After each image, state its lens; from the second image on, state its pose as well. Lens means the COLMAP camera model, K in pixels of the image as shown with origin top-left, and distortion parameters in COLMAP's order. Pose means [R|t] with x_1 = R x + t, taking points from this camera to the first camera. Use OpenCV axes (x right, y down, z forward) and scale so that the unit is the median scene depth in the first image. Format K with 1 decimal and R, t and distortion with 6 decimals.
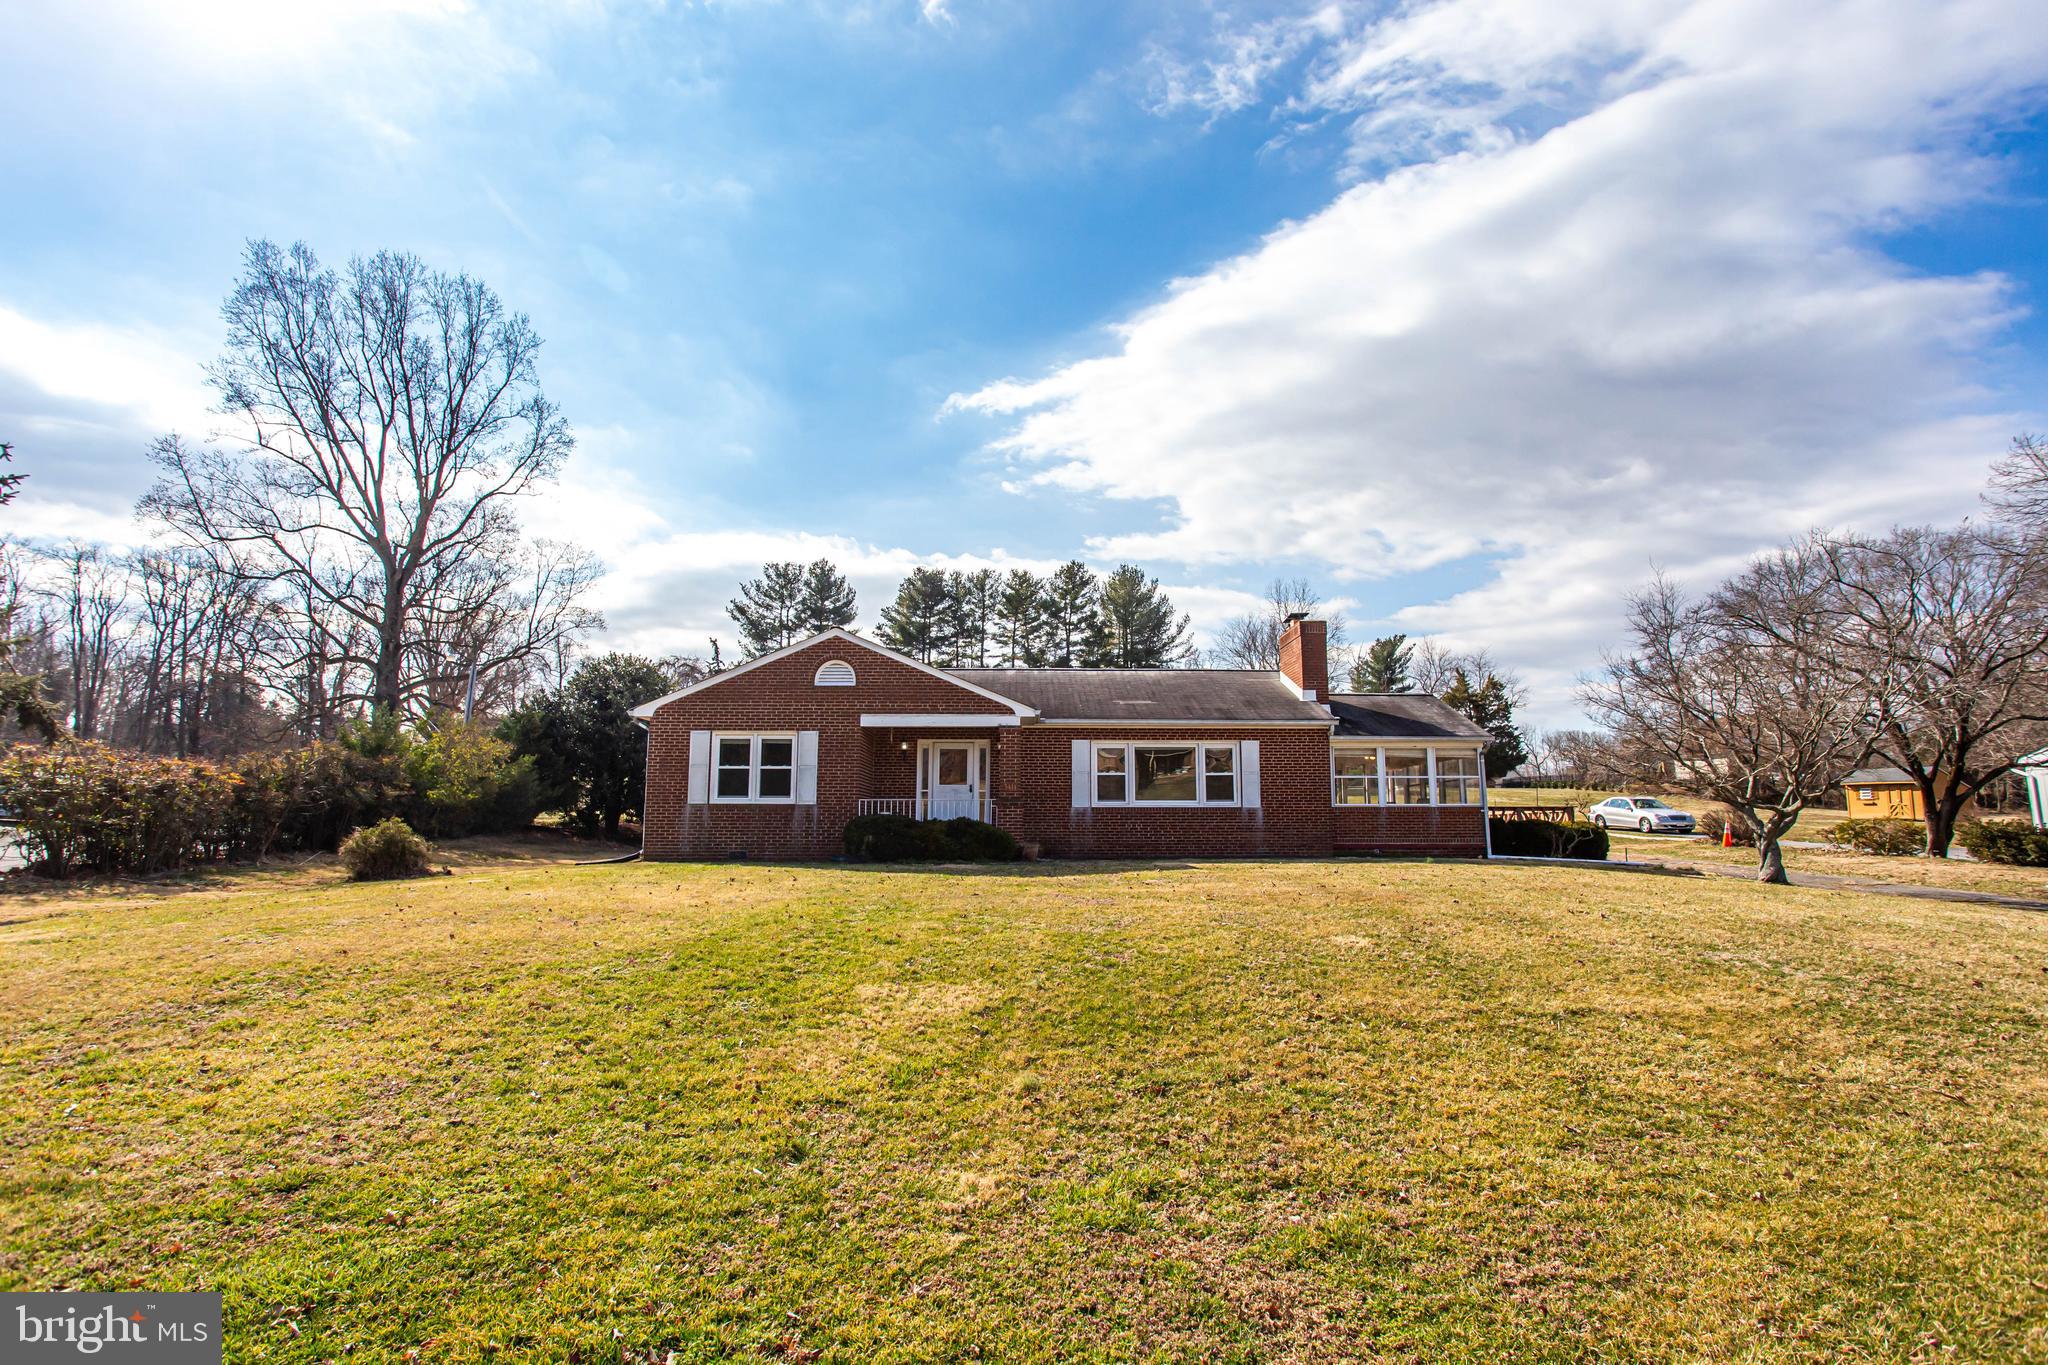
lens RADIAL K [[1007.7, 0, 1032.8], [0, 1007.7, 675.6], [0, 0, 1]] dist [-0.020211, 0.001585]
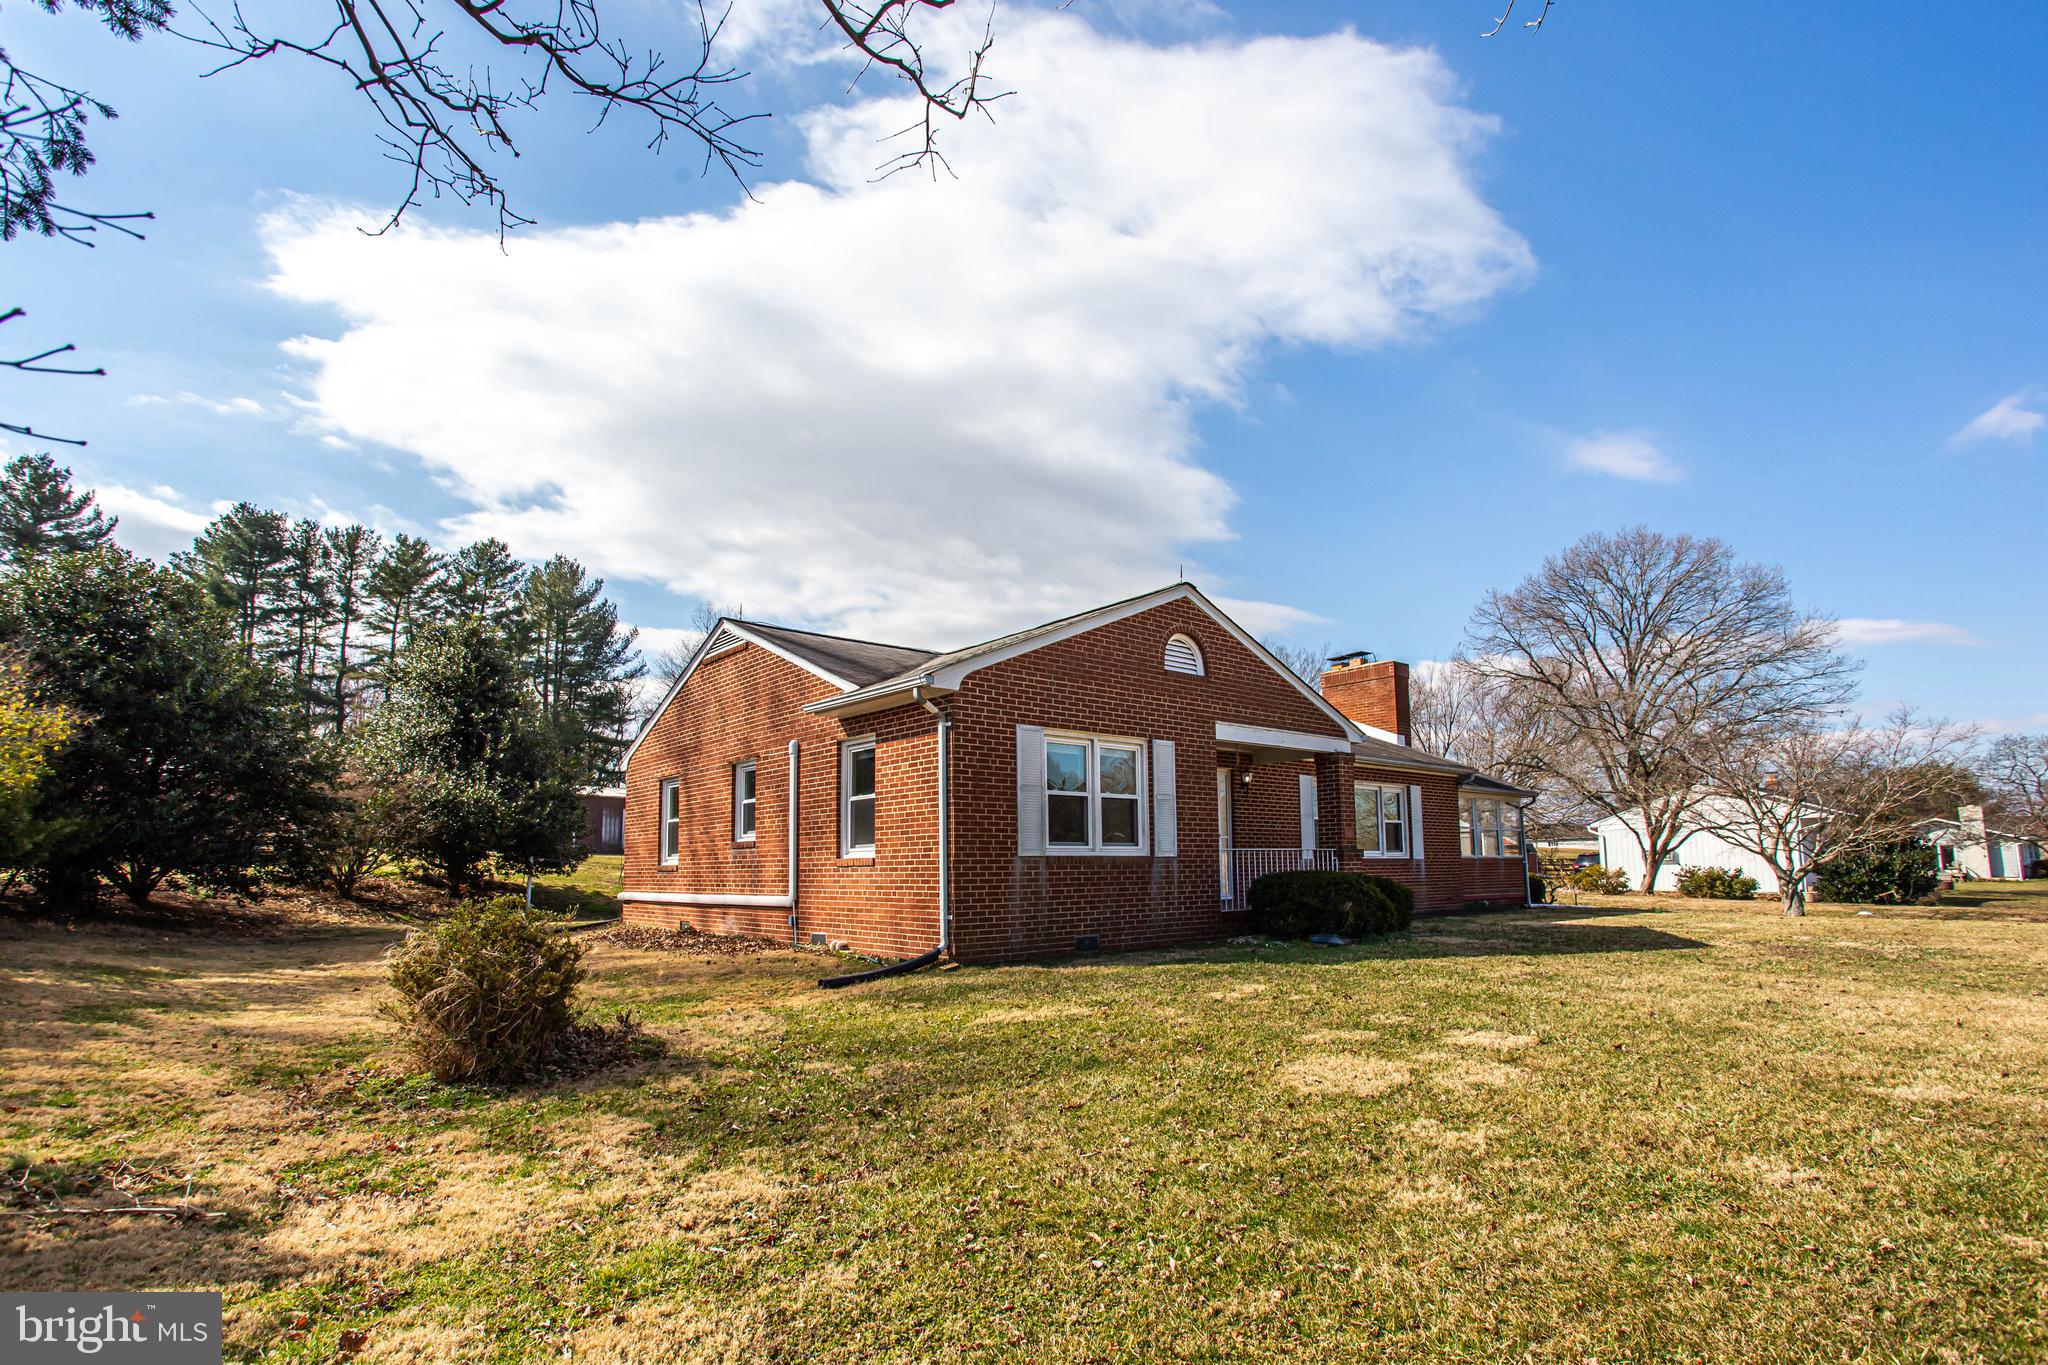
lens RADIAL K [[1007.7, 0, 1032.8], [0, 1007.7, 675.6], [0, 0, 1]] dist [-0.020211, 0.001585]
pose [[0.727296, 0.112795, 0.676992, -0.646260], [-0.083021, 0.993618, -0.076358, 0.063338], [-0.681284, -0.000670, 0.732019, 0.533662]]
